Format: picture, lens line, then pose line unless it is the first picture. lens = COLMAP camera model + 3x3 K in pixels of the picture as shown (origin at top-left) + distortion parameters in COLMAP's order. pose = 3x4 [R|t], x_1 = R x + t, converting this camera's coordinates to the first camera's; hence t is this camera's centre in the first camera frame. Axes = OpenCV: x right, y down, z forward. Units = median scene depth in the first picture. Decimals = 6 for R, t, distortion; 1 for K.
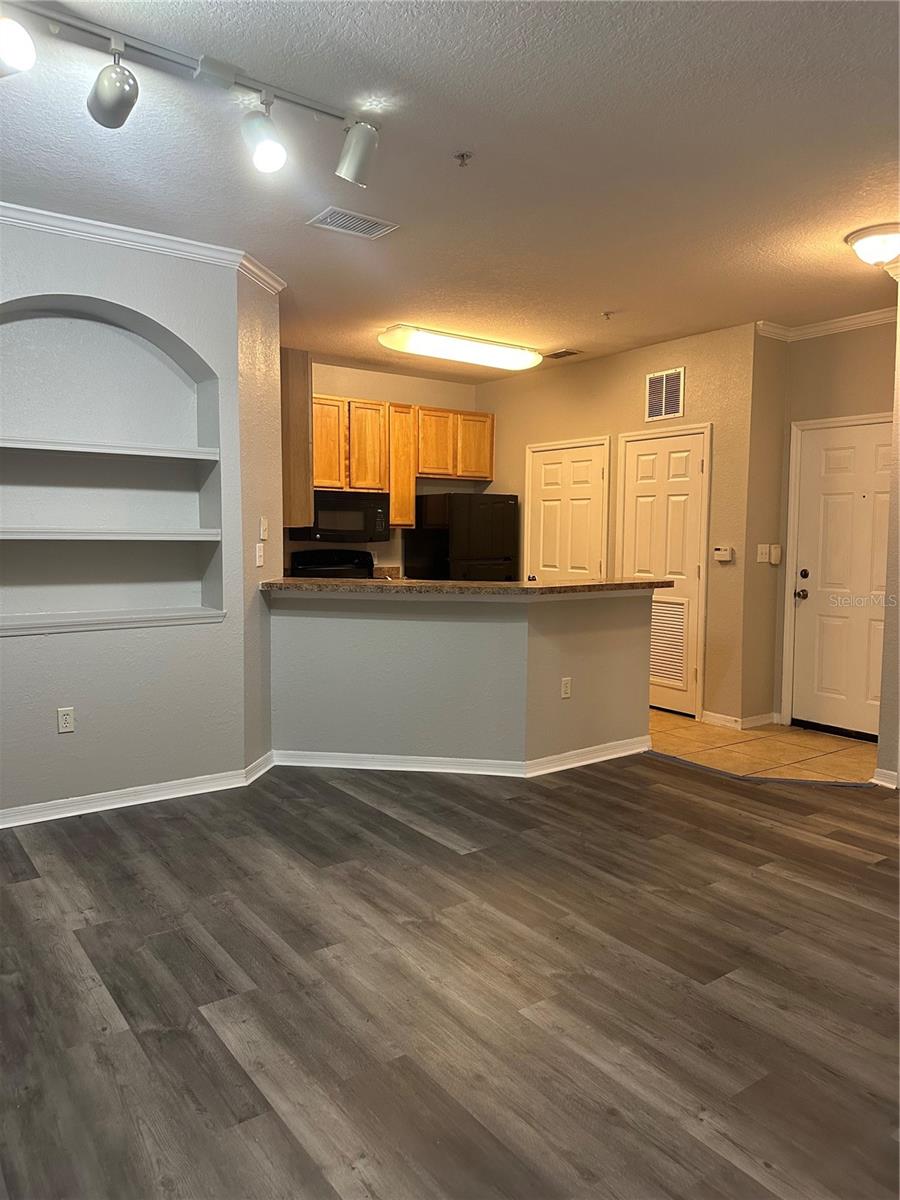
lens RADIAL K [[848.6, 0, 445.5], [0, 848.6, 599.2], [0, 0, 1]] dist [0.003817, 0.000271]
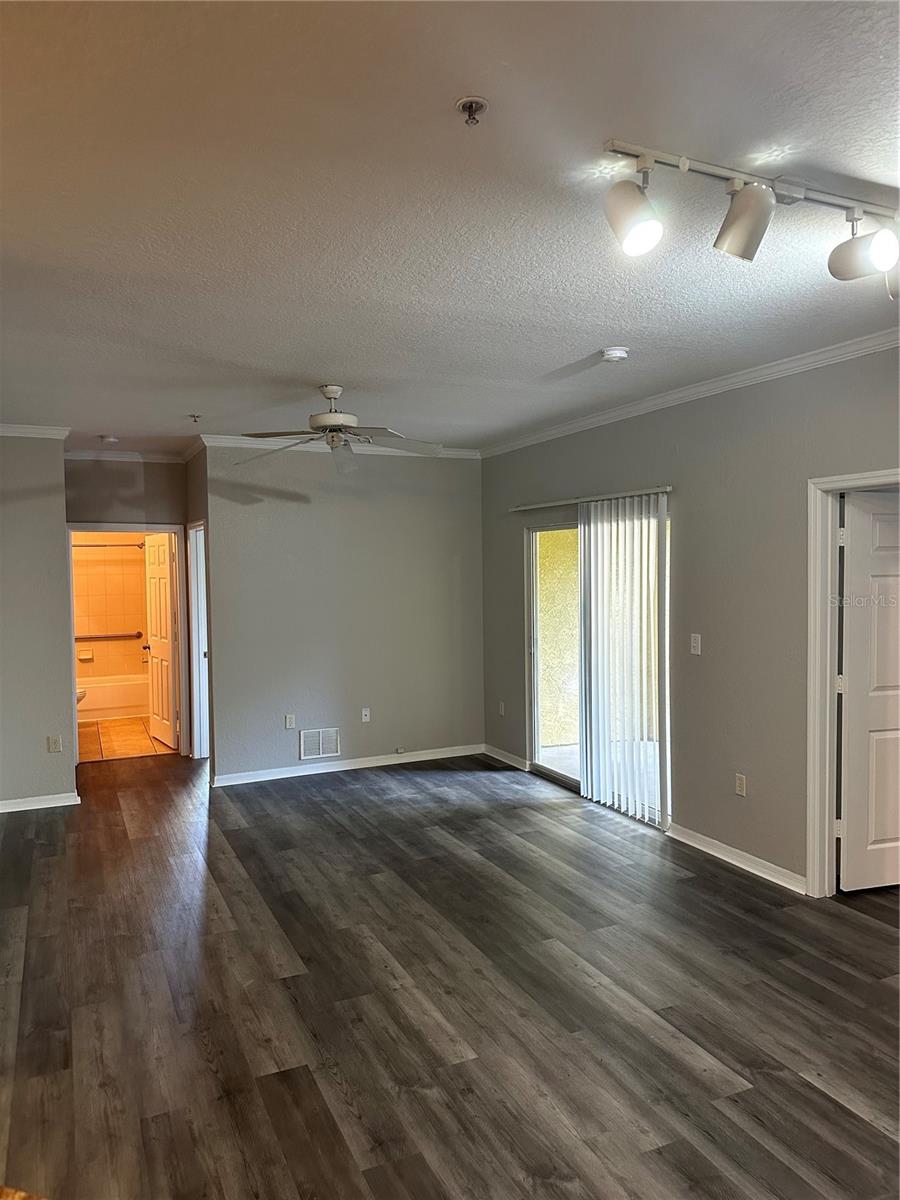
lens RADIAL K [[848.6, 0, 451.2], [0, 848.6, 602.7], [0, 0, 1]] dist [0.003817, 0.000271]
pose [[-0.982053, -0.004595, 0.188547, -0.099294], [0.019572, 0.991822, 0.126116, -0.303999], [-0.187585, 0.127543, -0.973933, 2.011928]]
